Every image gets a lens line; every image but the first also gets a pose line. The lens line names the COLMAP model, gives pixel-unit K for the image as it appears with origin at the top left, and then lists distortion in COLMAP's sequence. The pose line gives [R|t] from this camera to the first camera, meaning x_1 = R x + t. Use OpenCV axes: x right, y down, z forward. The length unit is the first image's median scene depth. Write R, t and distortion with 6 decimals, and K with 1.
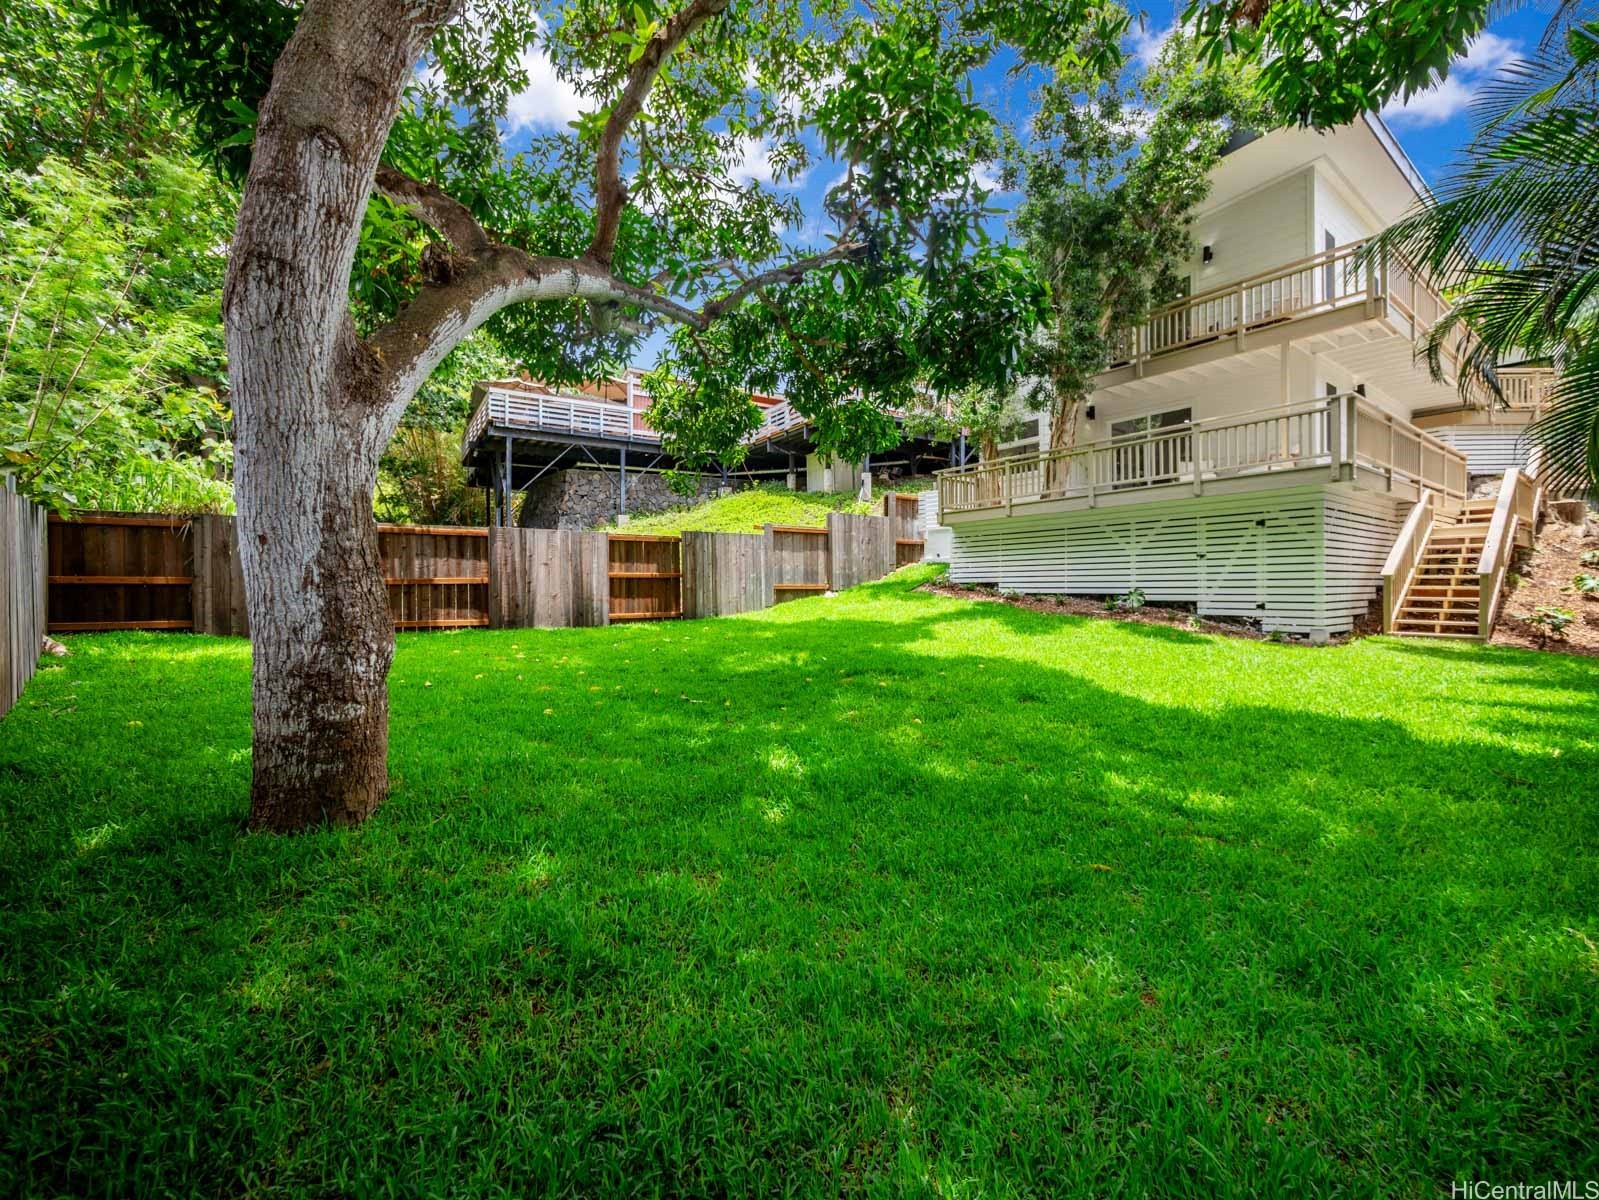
lens RADIAL K [[659.9, 0, 799.5], [0, 659.9, 600.0], [0, 0, 1]] dist [-0.017966, 0.000318]
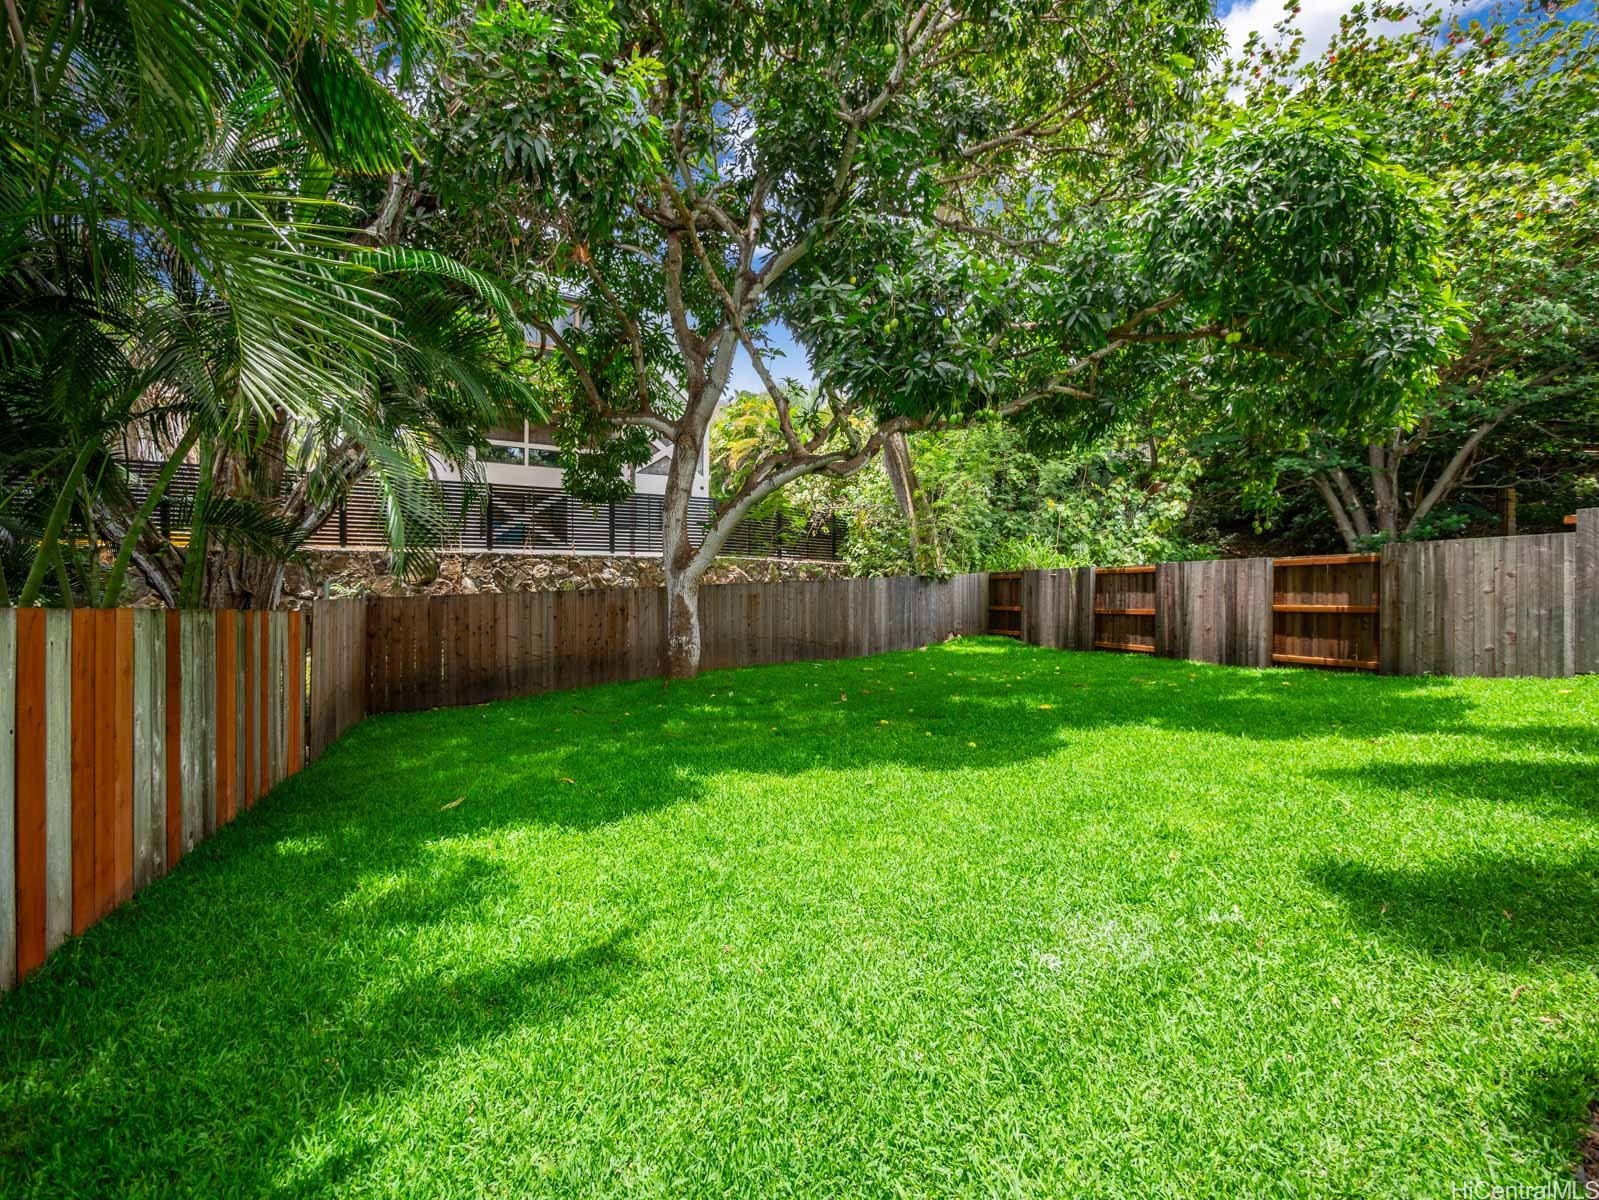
lens RADIAL K [[659.9, 0, 799.5], [0, 659.9, 600.0], [0, 0, 1]] dist [-0.017966, 0.000318]
pose [[-0.269947, 0.007002, -0.962850, 0.678318], [-0.017966, 0.999763, 0.012307, -0.047793], [0.962707, 0.020621, -0.269757, 0.641512]]
